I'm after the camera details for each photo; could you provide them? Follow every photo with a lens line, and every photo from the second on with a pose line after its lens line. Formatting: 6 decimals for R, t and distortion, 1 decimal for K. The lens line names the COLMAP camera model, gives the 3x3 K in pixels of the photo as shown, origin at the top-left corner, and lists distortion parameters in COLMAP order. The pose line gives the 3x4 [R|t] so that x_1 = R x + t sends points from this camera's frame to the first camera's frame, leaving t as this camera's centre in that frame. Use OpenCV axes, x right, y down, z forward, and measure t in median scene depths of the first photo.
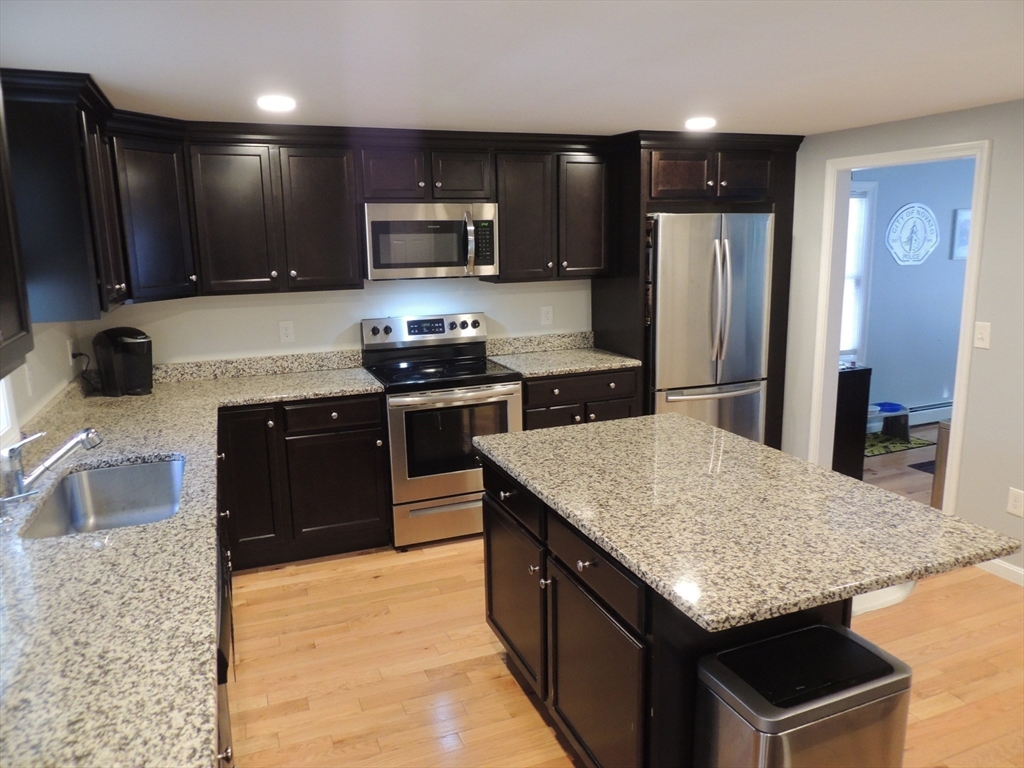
lens RADIAL K [[730.7, 0, 511.2], [0, 730.7, 386.7], [0, 0, 1]] dist [-0.022387, 0.003344]
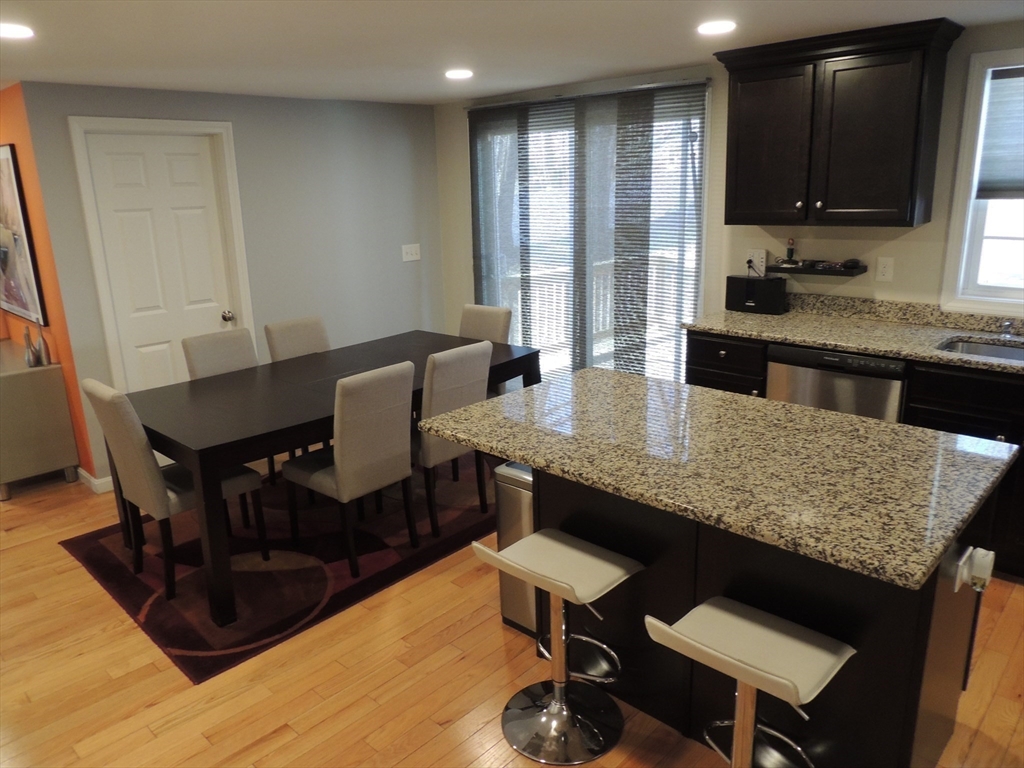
lens RADIAL K [[730.7, 0, 517.9], [0, 730.7, 378.7], [0, 0, 1]] dist [-0.022387, 0.003344]
pose [[-0.902411, 0.159714, -0.400182, 0.538909], [-0.036724, 0.896874, 0.440758, -0.231343], [0.429308, 0.412441, -0.803484, 1.073808]]
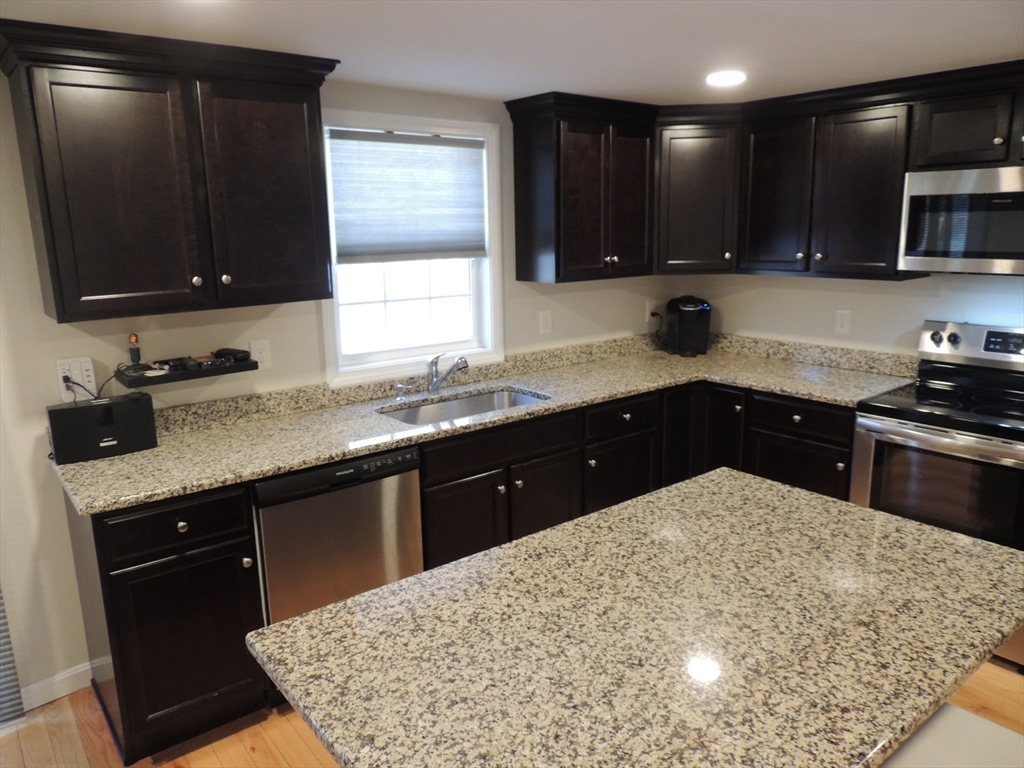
lens RADIAL K [[730.7, 0, 511.1], [0, 730.7, 382.1], [0, 0, 1]] dist [-0.022387, 0.003344]
pose [[0.291970, 0.211862, -0.932667, 0.497115], [-0.178406, 0.970106, 0.164517, -0.092358], [0.939641, 0.118360, 0.321039, 0.405555]]
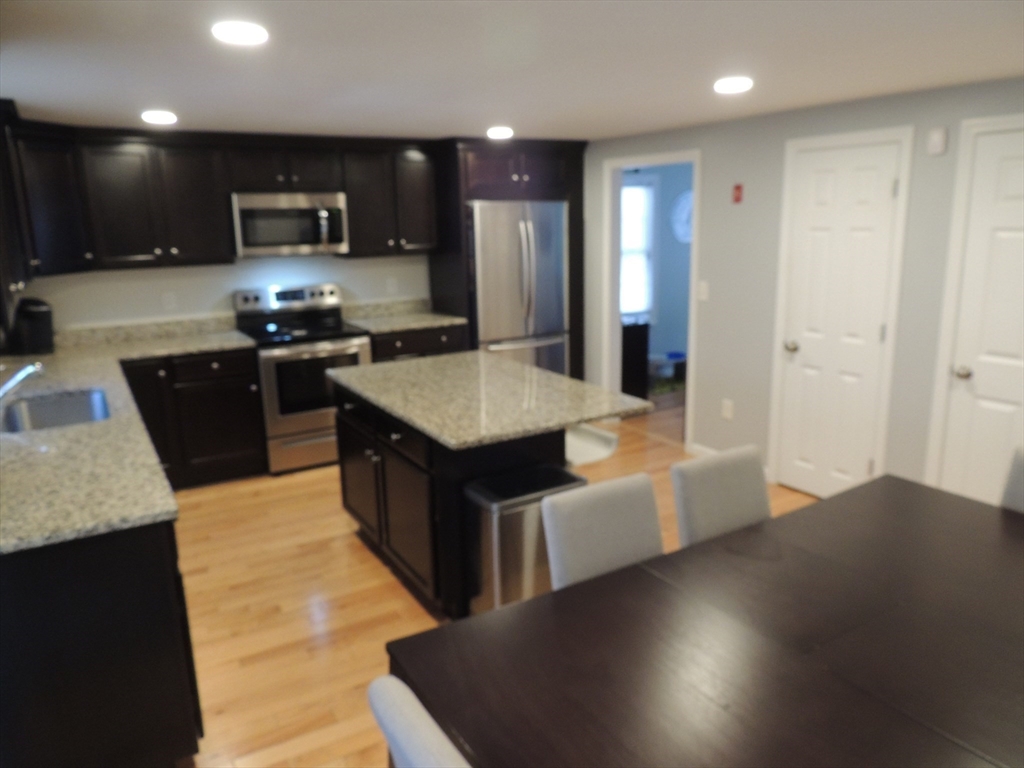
lens RADIAL K [[730.7, 0, 509.7], [0, 730.7, 388.7], [0, 0, 1]] dist [-0.022387, 0.003344]
pose [[0.985967, -0.038839, 0.162358, 0.050891], [0.034175, 0.998922, 0.031421, 0.058139], [-0.163404, -0.025432, 0.986231, -0.318544]]
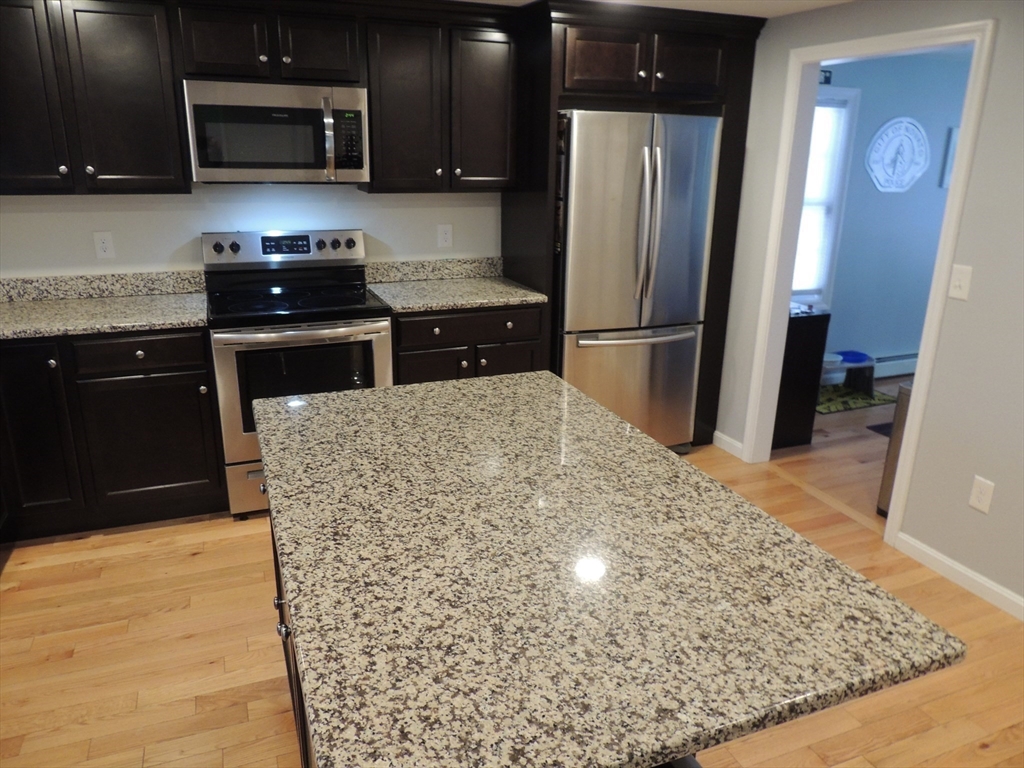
lens RADIAL K [[730.7, 0, 512.0], [0, 730.7, 387.1], [0, 0, 1]] dist [-0.022387, 0.003344]
pose [[0.999306, 0.032831, 0.017587, 0.156739], [-0.034536, 0.993596, 0.107586, -0.025681], [-0.013942, -0.108119, 0.994040, 0.216791]]
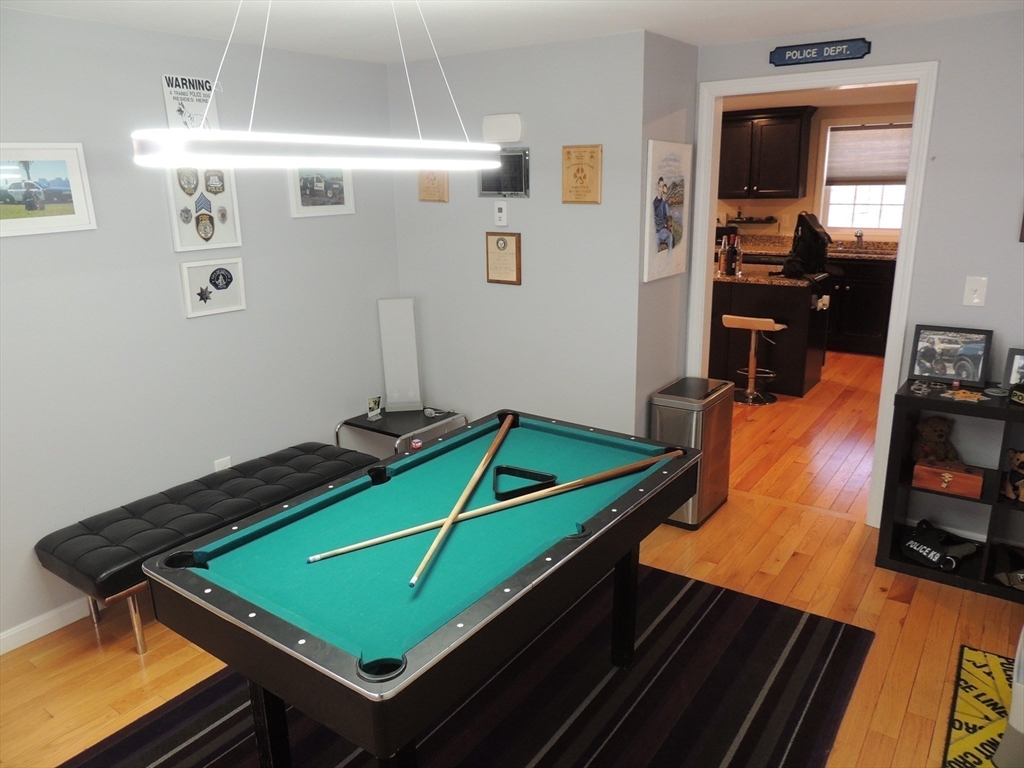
lens RADIAL K [[730.7, 0, 509.0], [0, 730.7, 374.1], [0, 0, 1]] dist [-0.022387, 0.003344]
pose [[-0.841244, 0.181529, -0.509270, 1.472058], [-0.065571, 0.900739, 0.429382, -0.389740], [0.536665, 0.394609, -0.745839, 1.731890]]
